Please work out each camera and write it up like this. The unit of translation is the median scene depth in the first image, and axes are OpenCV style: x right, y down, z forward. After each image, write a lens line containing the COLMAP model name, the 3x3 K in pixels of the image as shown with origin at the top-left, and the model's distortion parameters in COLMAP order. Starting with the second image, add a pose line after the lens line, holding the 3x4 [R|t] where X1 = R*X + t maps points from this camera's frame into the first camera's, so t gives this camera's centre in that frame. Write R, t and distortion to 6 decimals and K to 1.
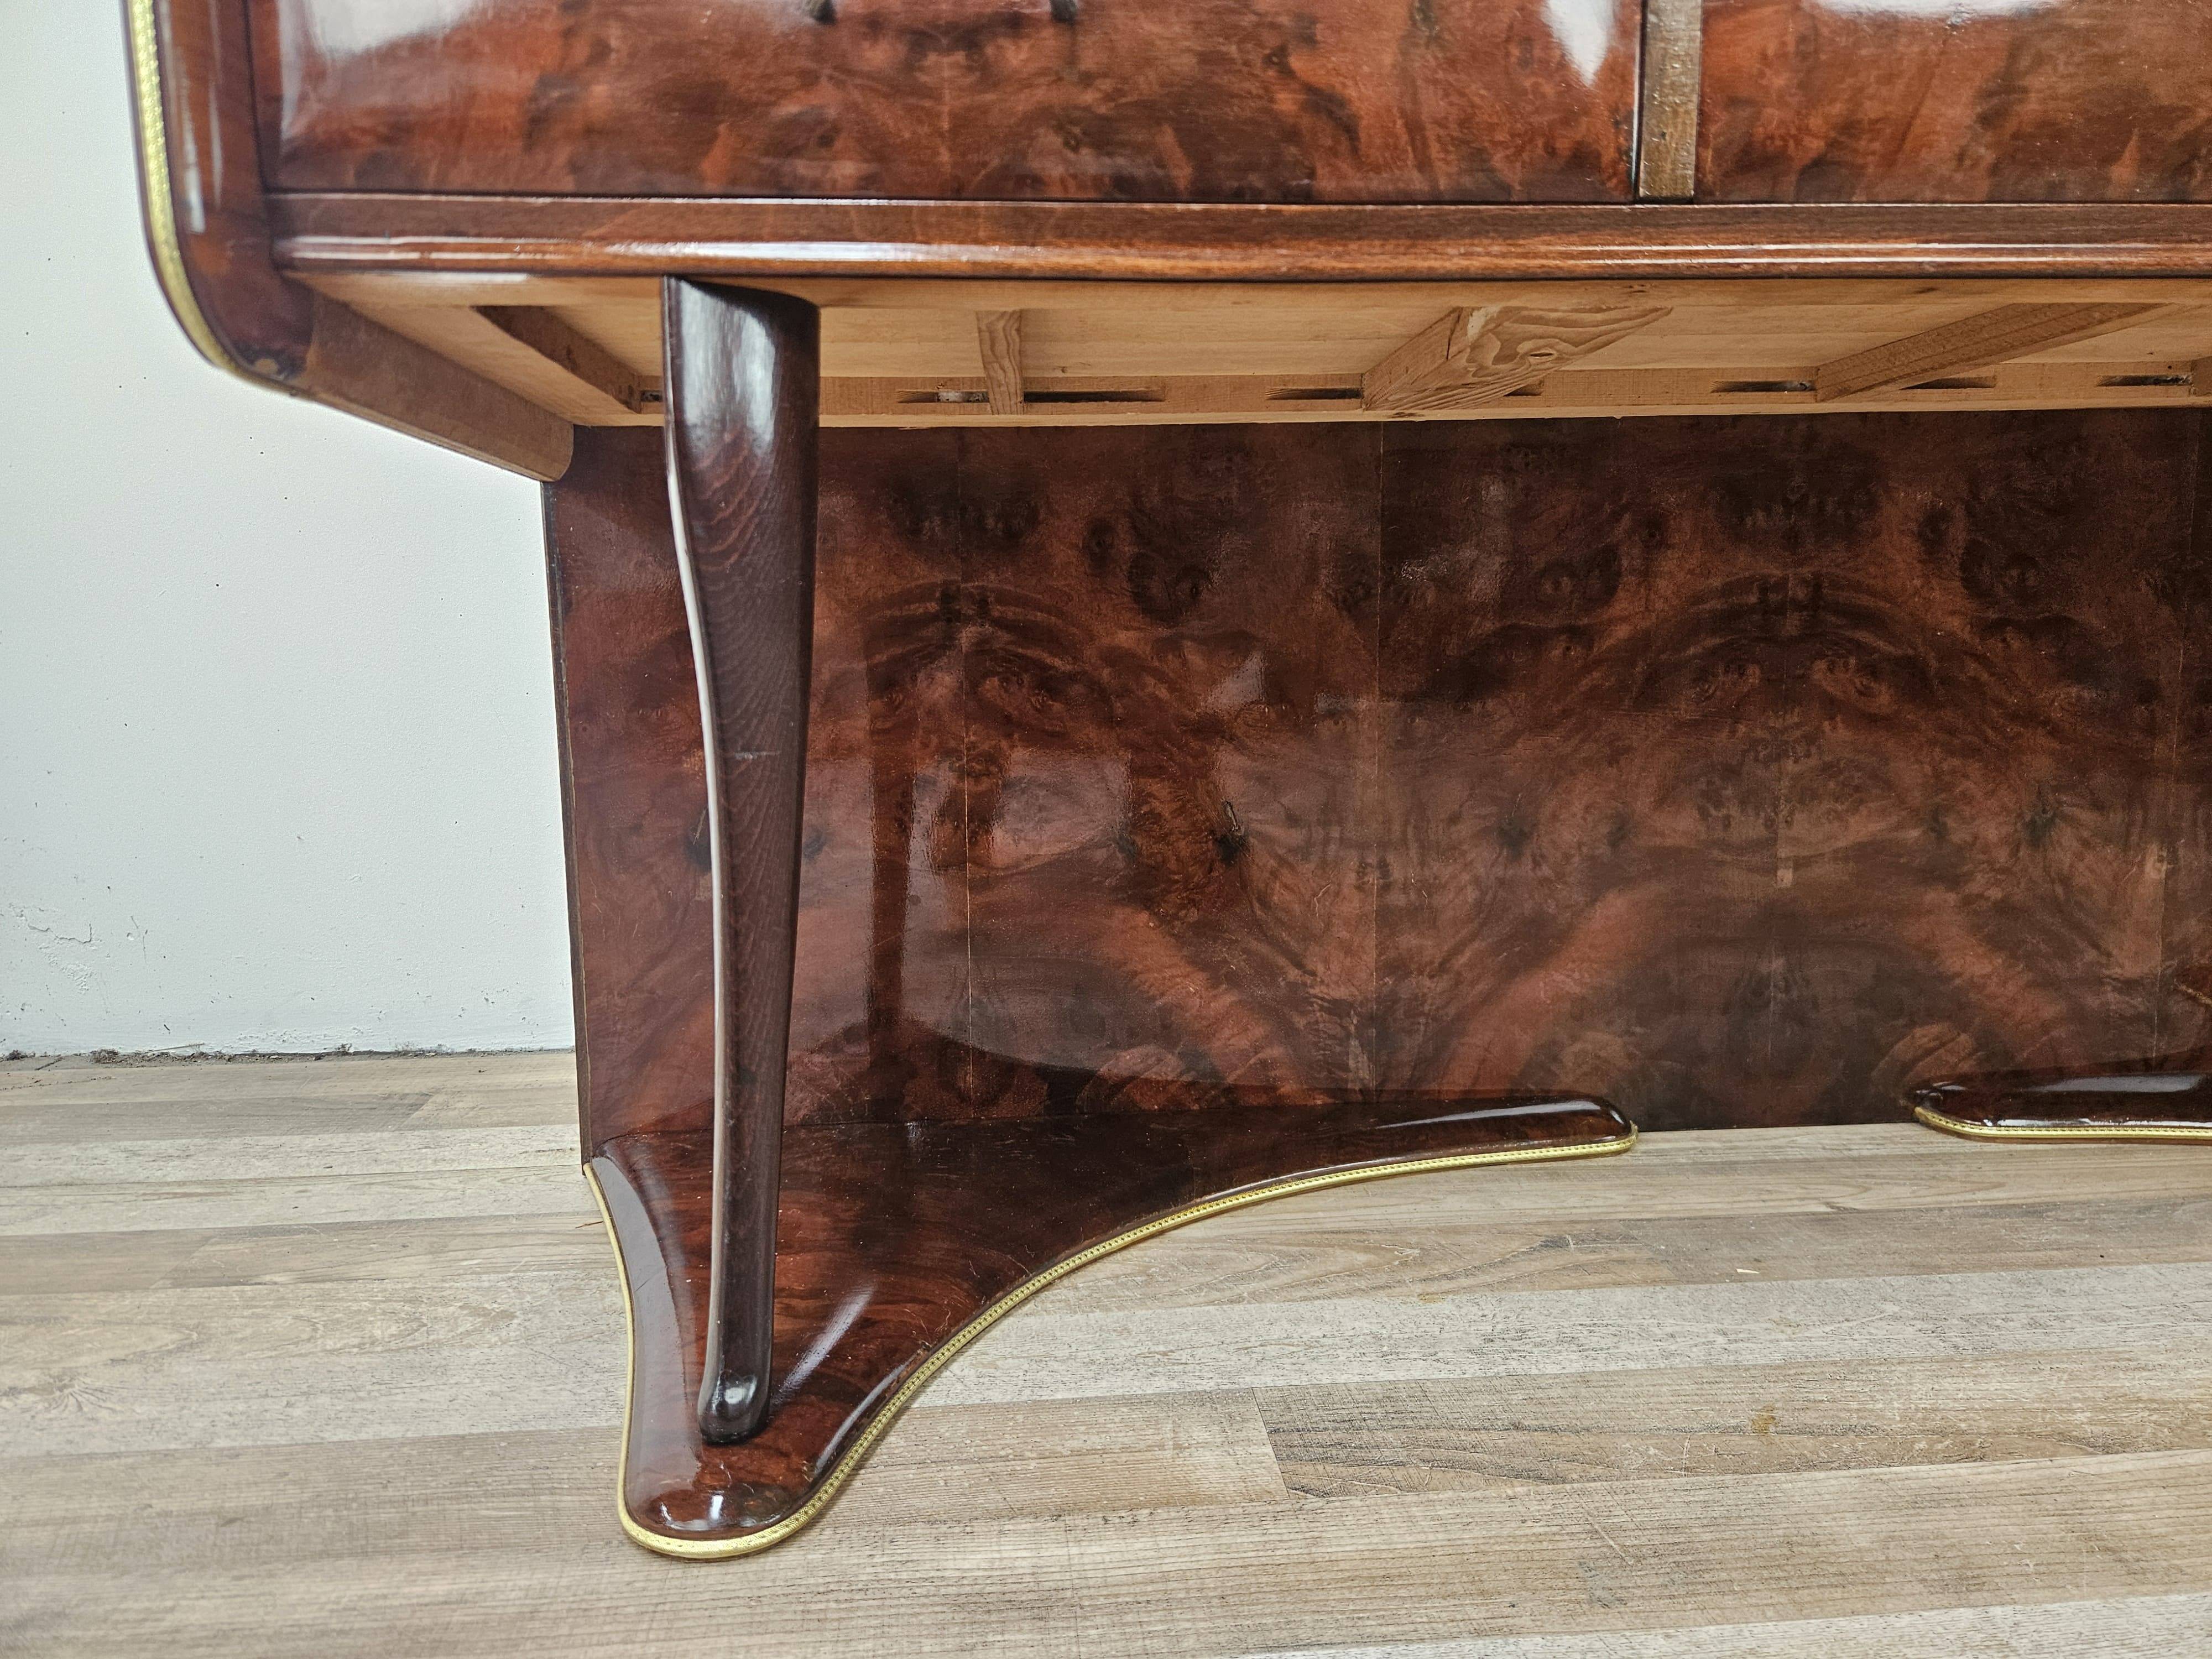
lens RADIAL K [[1483.7, 0, 1104.2], [0, 1483.7, 828.9], [0, 0, 1]] dist [0.049651, -0.052700]
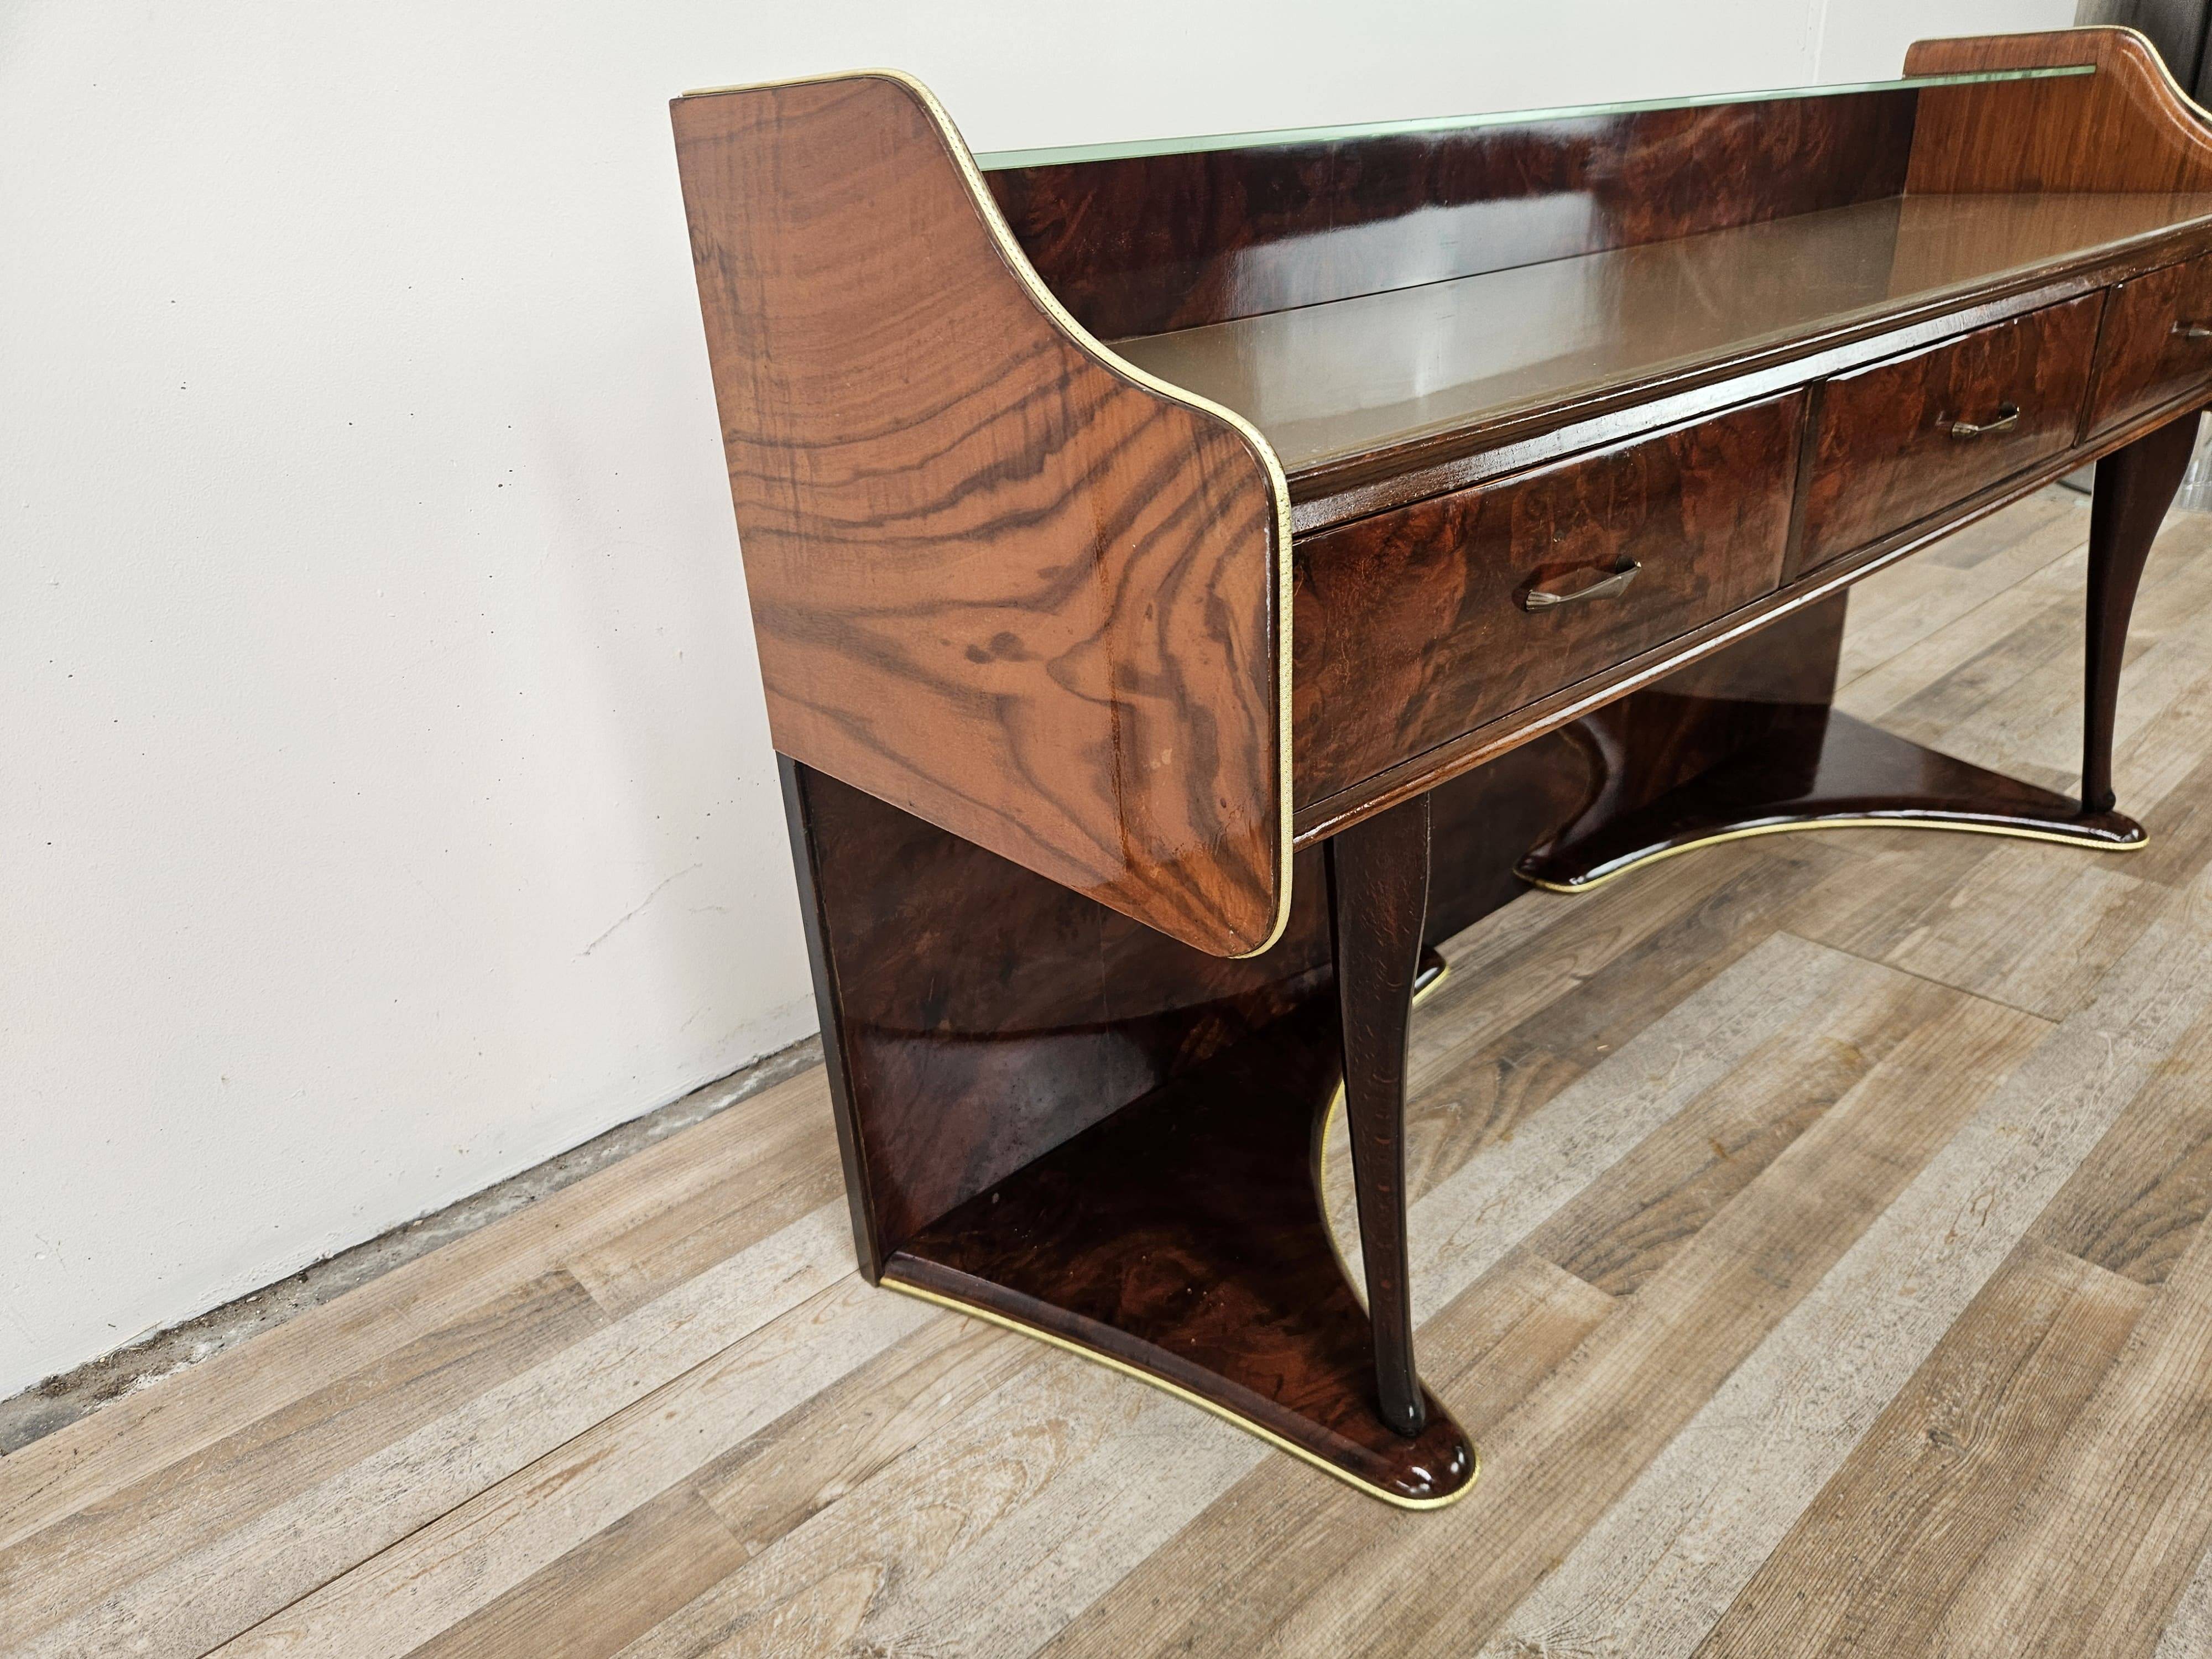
lens RADIAL K [[1483.7, 0, 1069.7], [0, 1483.7, 831.0], [0, 0, 1]] dist [0.049651, -0.052700]
pose [[0.792657, -0.284185, 0.539383, -0.899666], [0.118722, 0.939729, 0.320646, -0.555266], [-0.597997, -0.190125, 0.778622, 0.062087]]
